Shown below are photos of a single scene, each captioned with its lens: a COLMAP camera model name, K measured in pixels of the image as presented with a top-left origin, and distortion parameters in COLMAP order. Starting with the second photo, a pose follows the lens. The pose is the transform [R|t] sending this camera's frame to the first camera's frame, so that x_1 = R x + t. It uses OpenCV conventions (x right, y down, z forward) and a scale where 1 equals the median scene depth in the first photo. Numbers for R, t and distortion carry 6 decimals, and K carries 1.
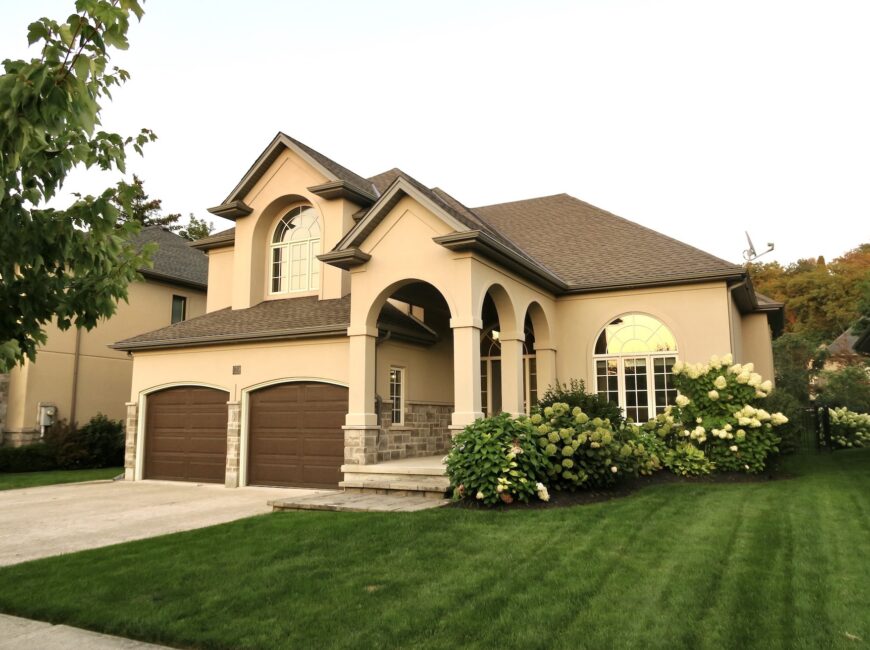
lens RADIAL K [[674.1, 0, 435.0], [0, 674.1, 325.0], [0, 0, 1]] dist [-0.022198, 0.006545]
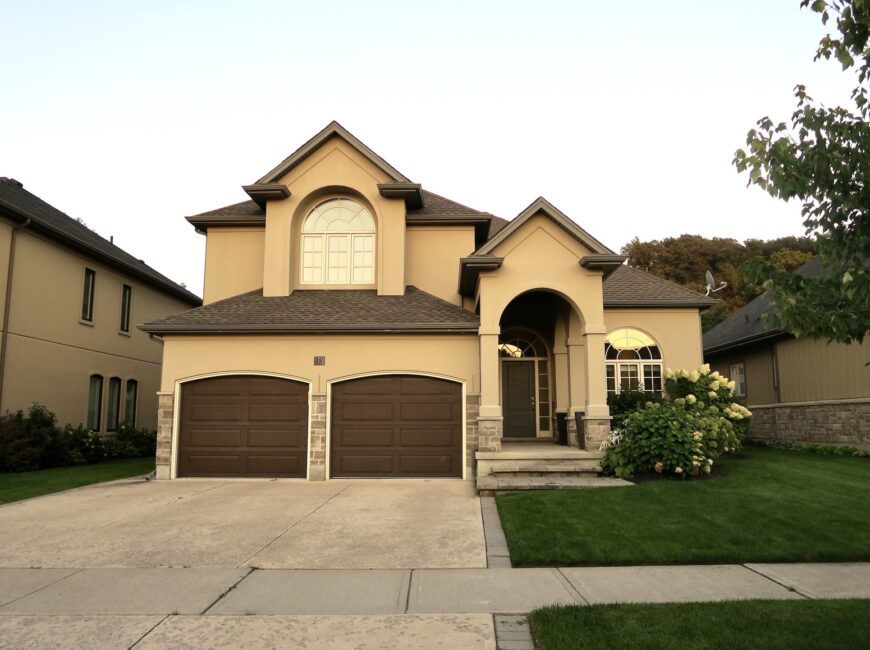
lens RADIAL K [[674.1, 0, 435.0], [0, 674.1, 325.0], [0, 0, 1]] dist [-0.022198, 0.006545]
pose [[0.894727, 0.063966, 0.442009, -0.587049], [-0.064345, 0.997827, -0.014153, 0.018415], [-0.441954, -0.015778, 0.896899, 0.049749]]
